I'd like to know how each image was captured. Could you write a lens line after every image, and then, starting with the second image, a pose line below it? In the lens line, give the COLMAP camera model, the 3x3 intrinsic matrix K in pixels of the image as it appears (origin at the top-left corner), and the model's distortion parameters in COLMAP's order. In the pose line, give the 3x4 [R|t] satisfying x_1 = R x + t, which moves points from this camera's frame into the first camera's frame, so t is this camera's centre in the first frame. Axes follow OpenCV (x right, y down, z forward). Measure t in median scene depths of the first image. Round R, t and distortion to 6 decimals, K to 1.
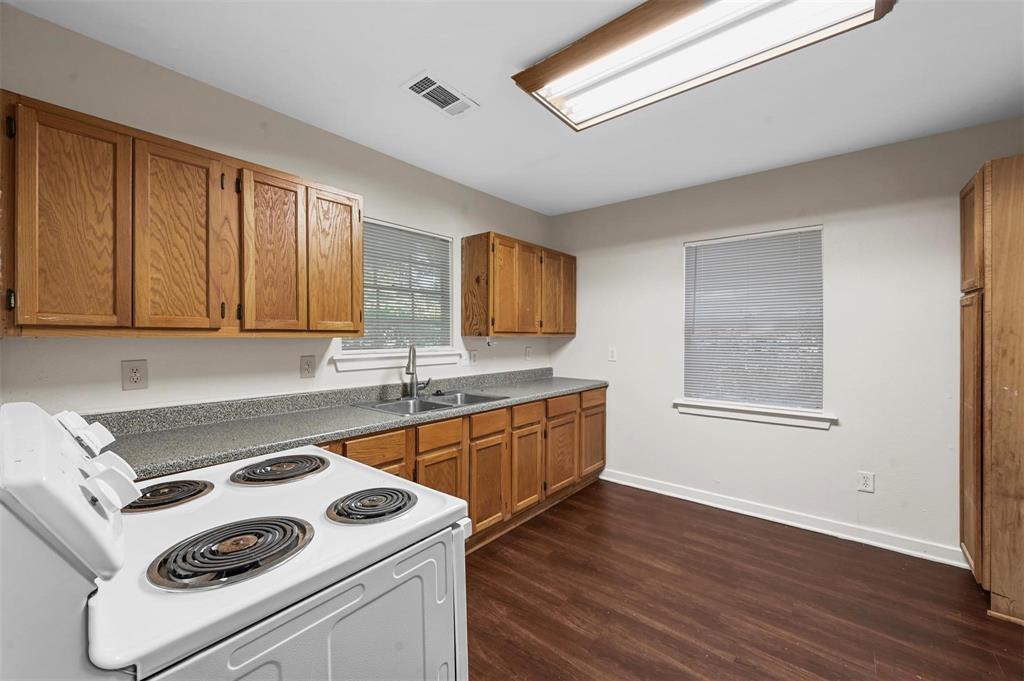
lens RADIAL K [[408.3, 0, 516.7], [0, 408.3, 338.1], [0, 0, 1]] dist [0.003636, 0.001066]
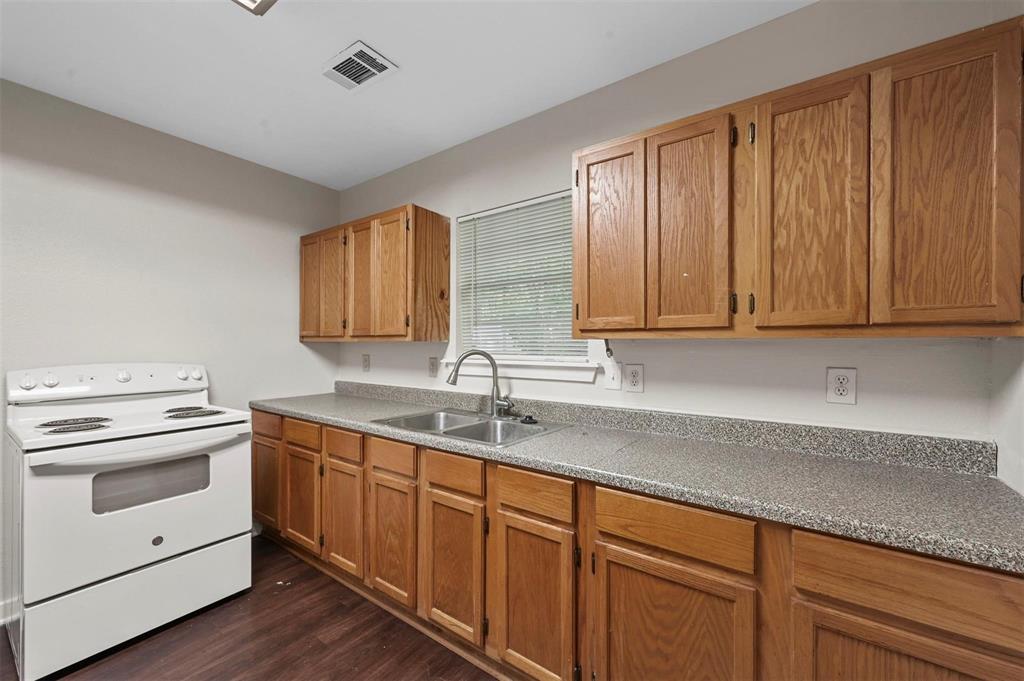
lens RADIAL K [[408.3, 0, 513.2], [0, 408.3, 344.7], [0, 0, 1]] dist [0.003636, 0.001066]
pose [[0.052663, -0.001565, -0.998611, 0.564123], [-0.007387, 0.999971, -0.001956, 0.006112], [0.998585, 0.007479, 0.052650, 1.016454]]
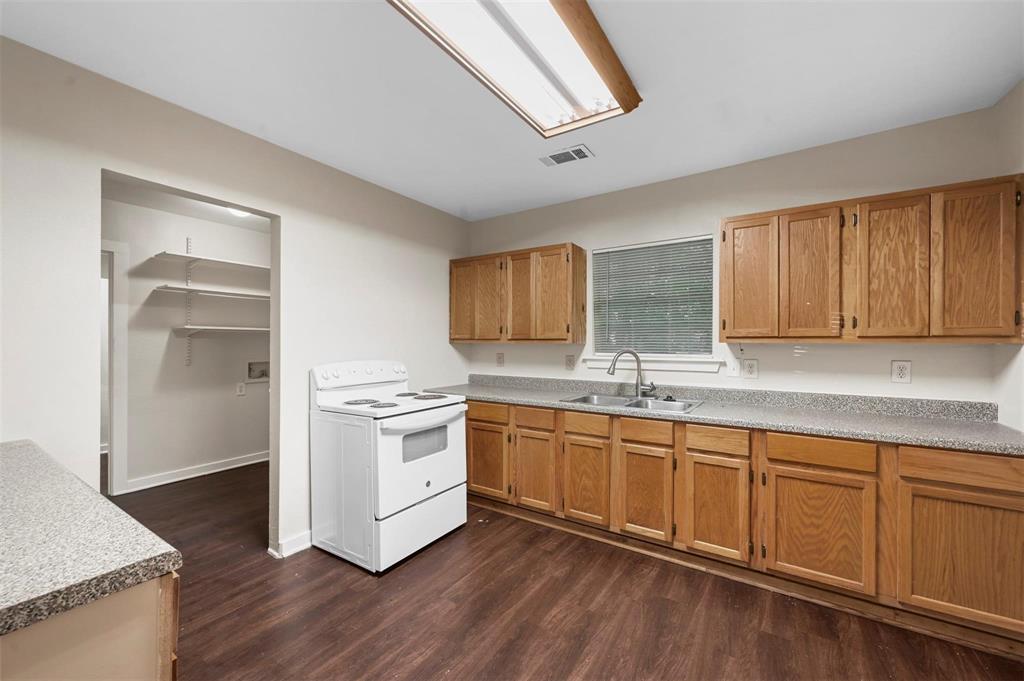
lens RADIAL K [[408.3, 0, 507.1], [0, 408.3, 343.0], [0, 0, 1]] dist [0.003636, 0.001066]
pose [[0.091961, 0.001161, -0.995762, 0.846045], [-0.004489, 0.999990, 0.000751, -0.002725], [0.995752, 0.004401, 0.091965, 0.552003]]
